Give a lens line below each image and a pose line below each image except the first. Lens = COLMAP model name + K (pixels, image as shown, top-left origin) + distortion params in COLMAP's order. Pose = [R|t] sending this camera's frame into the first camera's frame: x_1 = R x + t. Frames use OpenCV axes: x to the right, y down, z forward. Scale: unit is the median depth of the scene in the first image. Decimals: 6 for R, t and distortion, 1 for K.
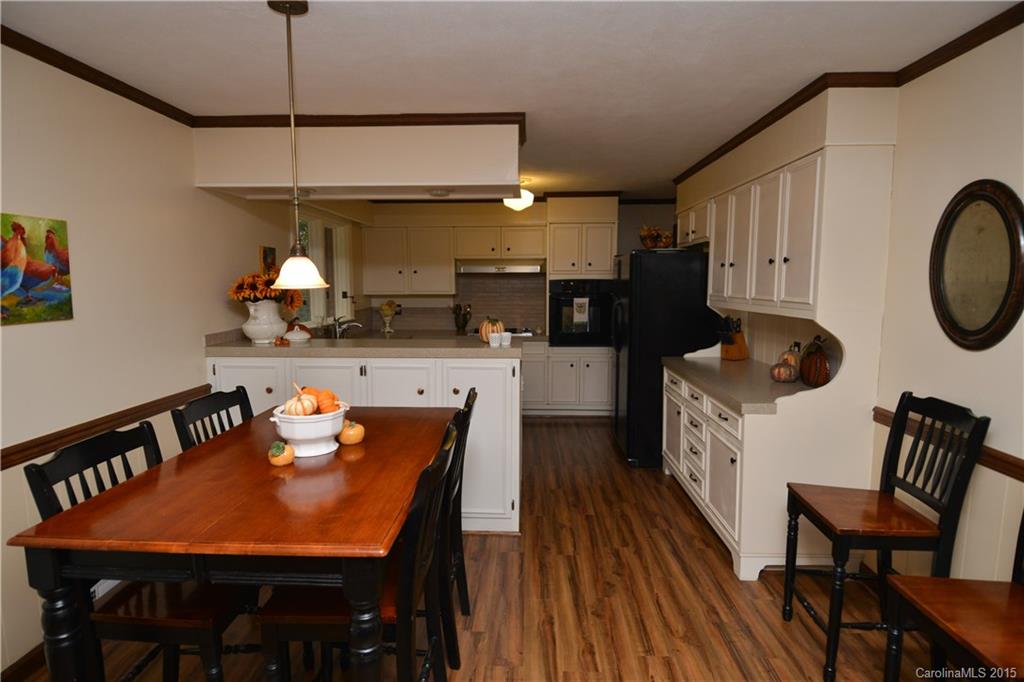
lens RADIAL K [[529.2, 0, 509.0], [0, 529.2, 335.4], [0, 0, 1]] dist [0.048257, -0.054130]
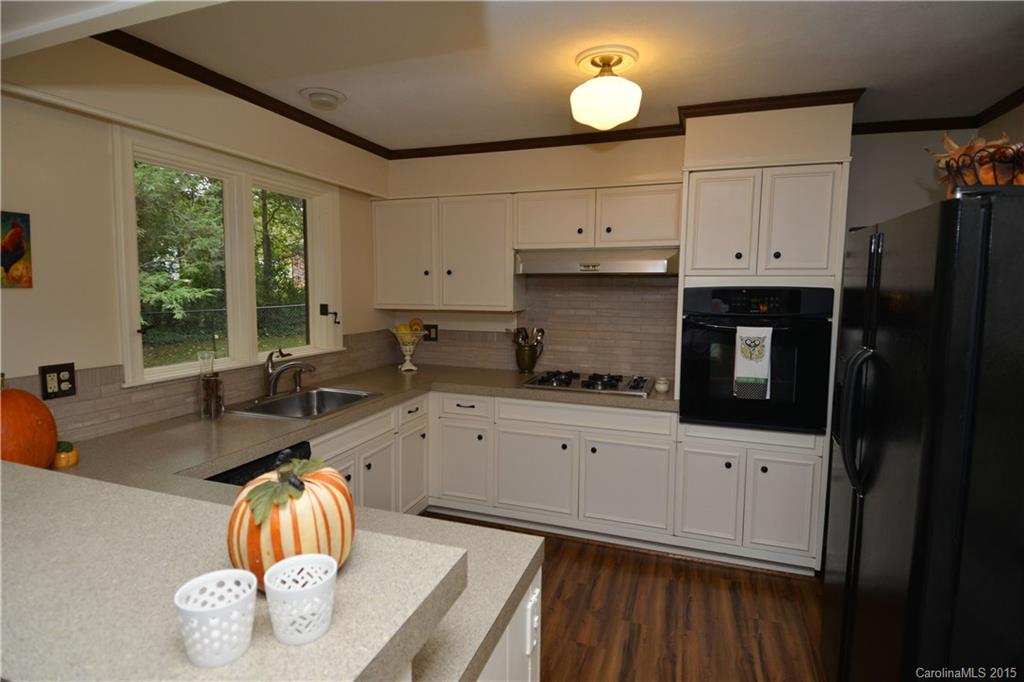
lens RADIAL K [[529.2, 0, 509.0], [0, 529.2, 335.4], [0, 0, 1]] dist [0.048257, -0.054130]
pose [[0.960466, 0.035013, -0.276187, 0.057210], [-0.037791, 0.999274, -0.004740, -0.051764], [0.275821, 0.014990, 0.961092, 0.476952]]
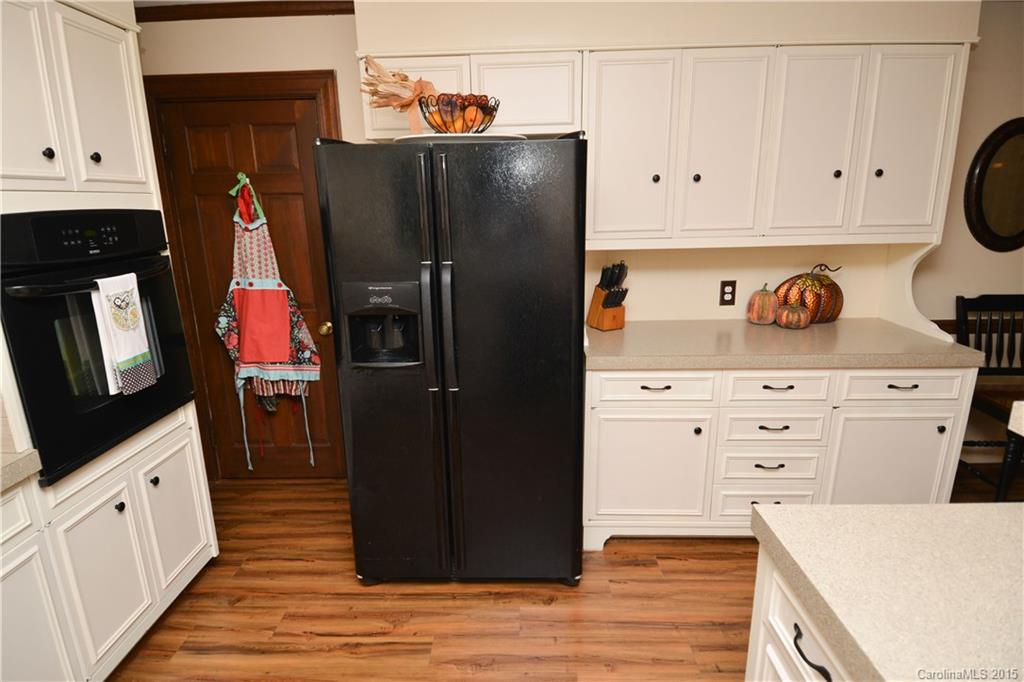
lens RADIAL K [[529.2, 0, 509.0], [0, 529.2, 335.4], [0, 0, 1]] dist [0.048257, -0.054130]
pose [[-0.021612, -0.236199, 0.971464, -0.152156], [0.118674, 0.964215, 0.237077, -0.081325], [-0.992698, 0.120411, 0.007192, 0.769849]]
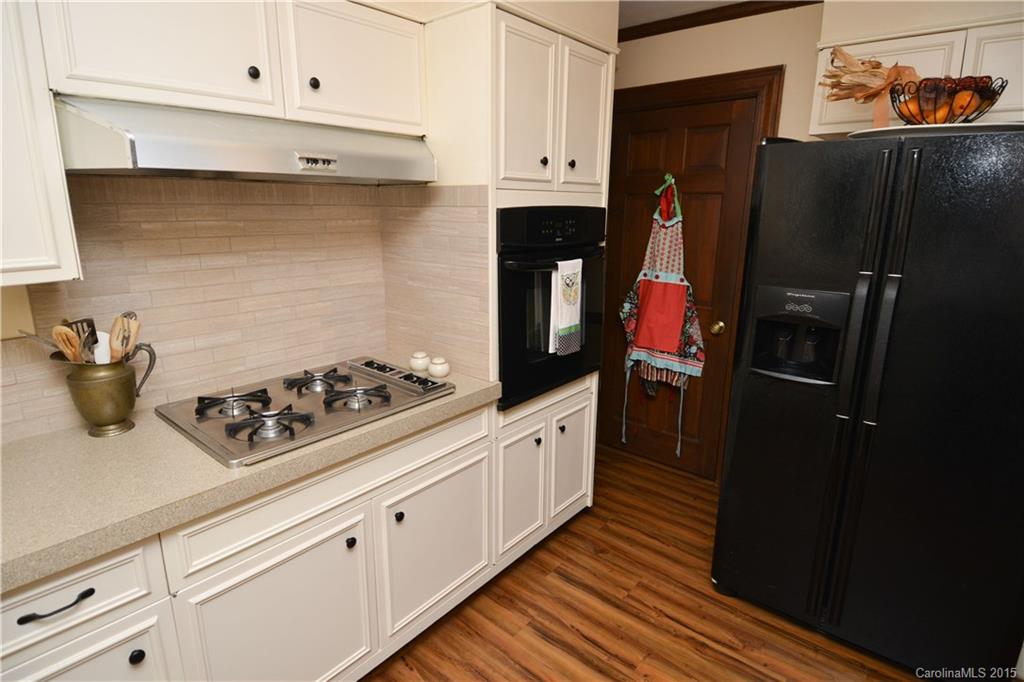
lens RADIAL K [[529.2, 0, 509.0], [0, 529.2, 335.4], [0, 0, 1]] dist [0.048257, -0.054130]
pose [[0.611837, -0.183791, 0.769335, -0.167496], [0.073617, 0.981640, 0.175964, -0.084917], [-0.787551, -0.051026, 0.614134, 0.789114]]
